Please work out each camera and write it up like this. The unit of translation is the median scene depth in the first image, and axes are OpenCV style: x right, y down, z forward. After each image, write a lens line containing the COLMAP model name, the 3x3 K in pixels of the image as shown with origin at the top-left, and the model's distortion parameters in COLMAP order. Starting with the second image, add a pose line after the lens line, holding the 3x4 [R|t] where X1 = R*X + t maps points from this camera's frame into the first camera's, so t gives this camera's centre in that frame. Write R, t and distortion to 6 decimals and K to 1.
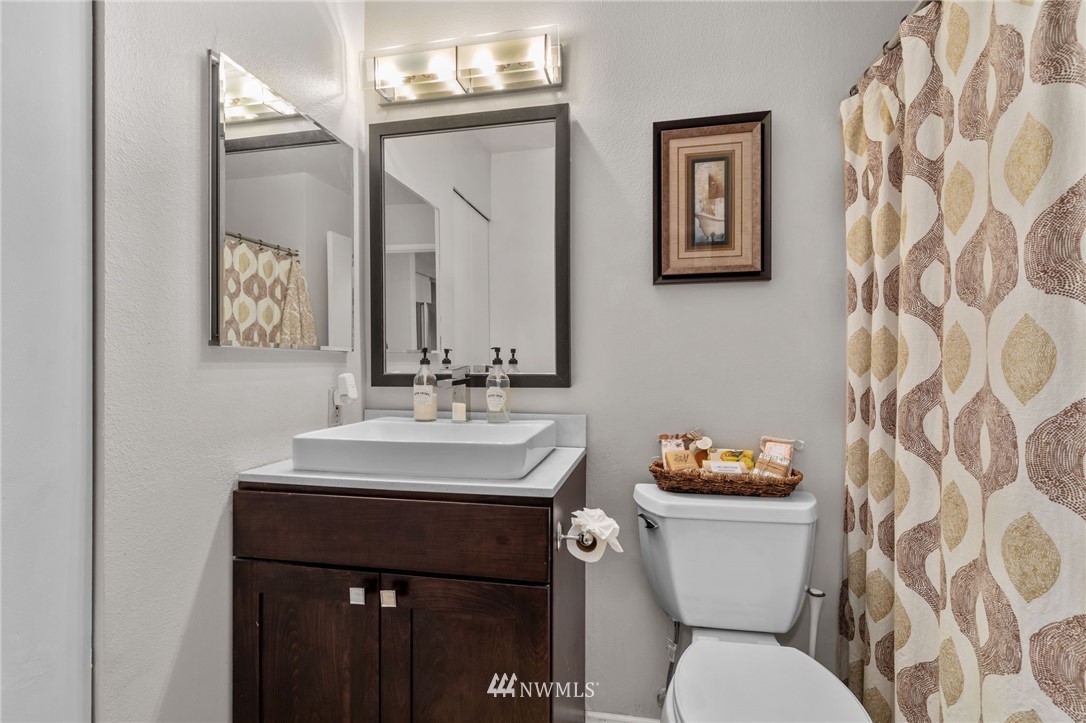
lens RADIAL K [[488.6, 0, 545.4], [0, 488.6, 362.9], [0, 0, 1]] dist [-0.002271, 0.000362]
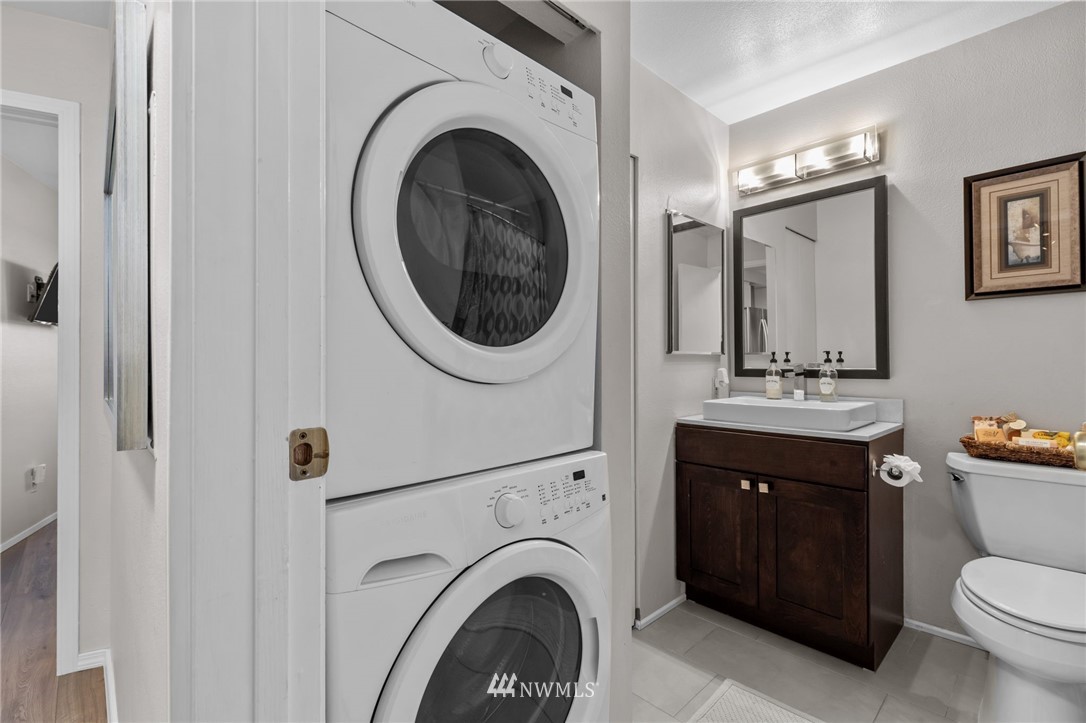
lens RADIAL K [[488.6, 0, 542.9], [0, 488.6, 358.6], [0, 0, 1]] dist [-0.002271, 0.000362]
pose [[0.818412, -0.006749, -0.574592, 0.045565], [0.003744, 0.999972, -0.006413, -0.002619], [0.574619, 0.003097, 0.818415, -0.715473]]
